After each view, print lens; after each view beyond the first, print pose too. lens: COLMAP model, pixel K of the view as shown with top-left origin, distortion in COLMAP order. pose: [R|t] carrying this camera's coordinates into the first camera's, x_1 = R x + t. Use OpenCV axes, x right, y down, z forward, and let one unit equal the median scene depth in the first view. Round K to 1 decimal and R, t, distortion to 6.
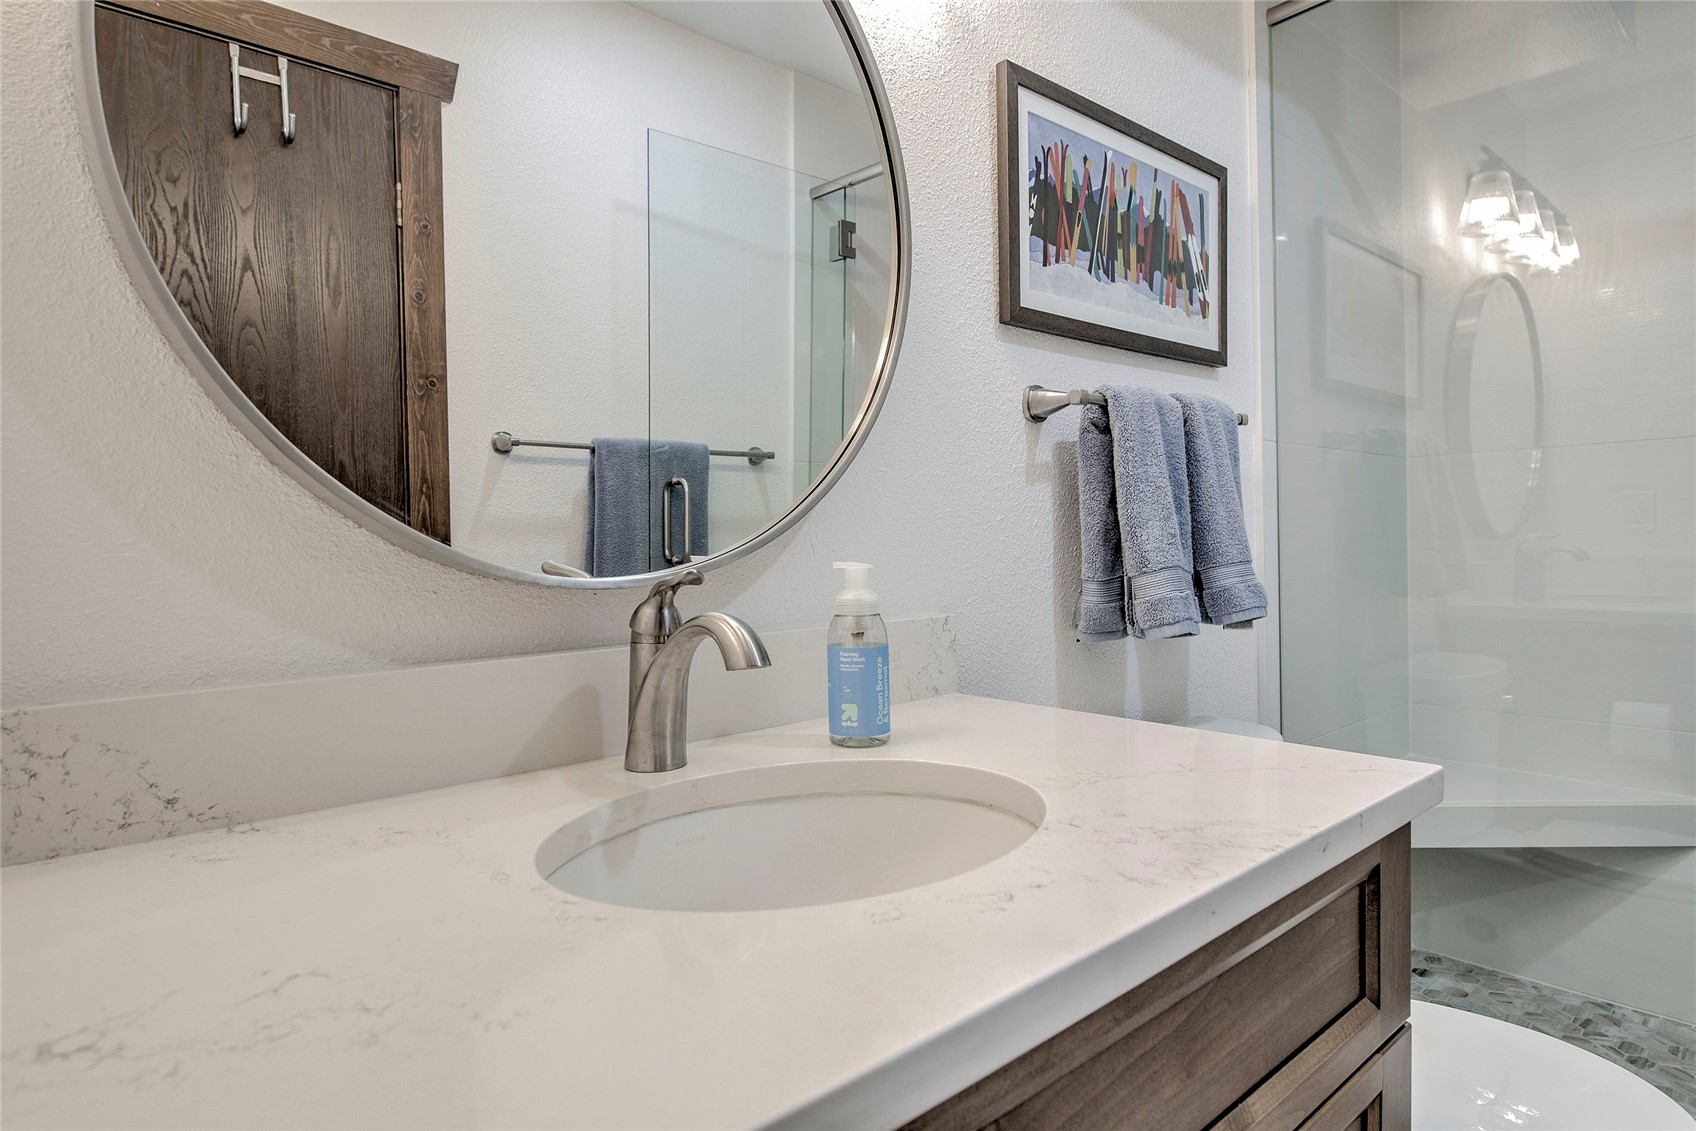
lens RADIAL K [[942.2, 0, 857.5], [0, 942.2, 534.5], [0, 0, 1]] dist [-0.006307, -0.001648]
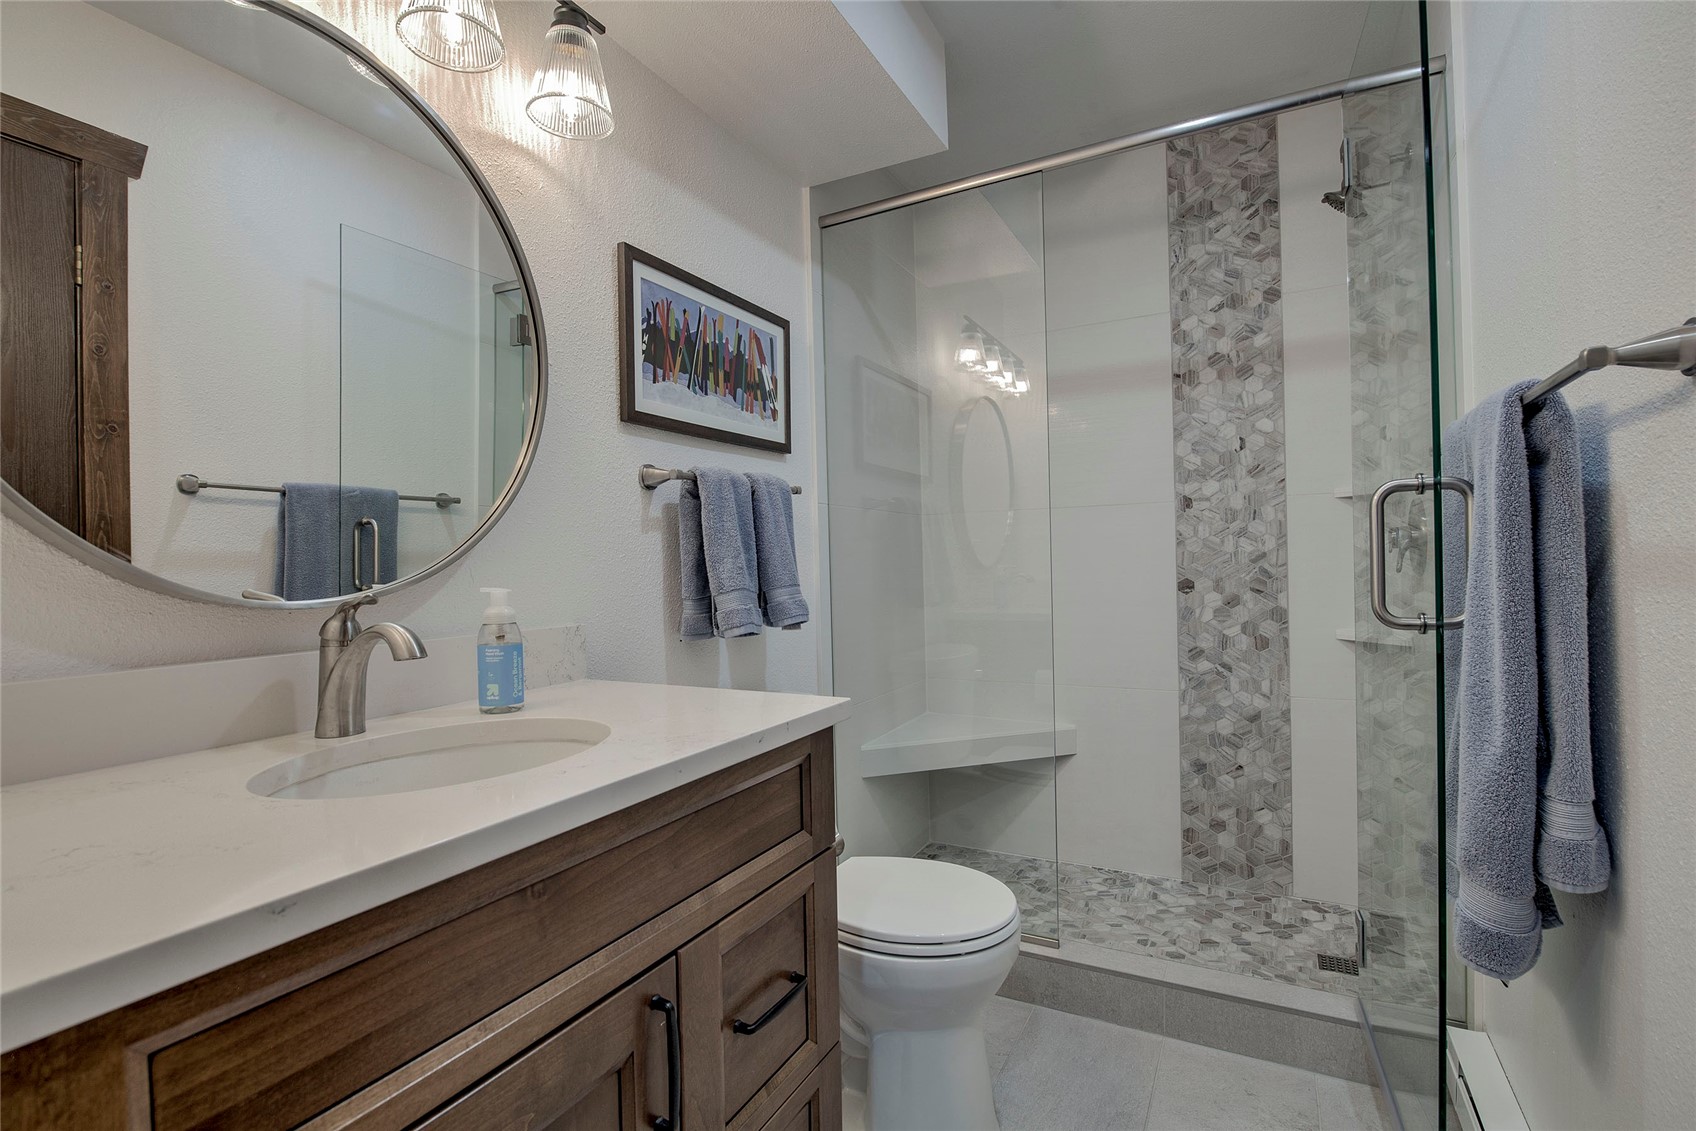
lens RADIAL K [[799.8, 0, 861.9], [0, 799.8, 557.8], [0, 0, 1]] dist [-0.013298, -0.001272]
pose [[0.935733, 0.002876, 0.352698, 0.057507], [-0.000279, 0.999972, -0.007415, -0.005487], [-0.352710, 0.006840, 0.935708, -0.234431]]
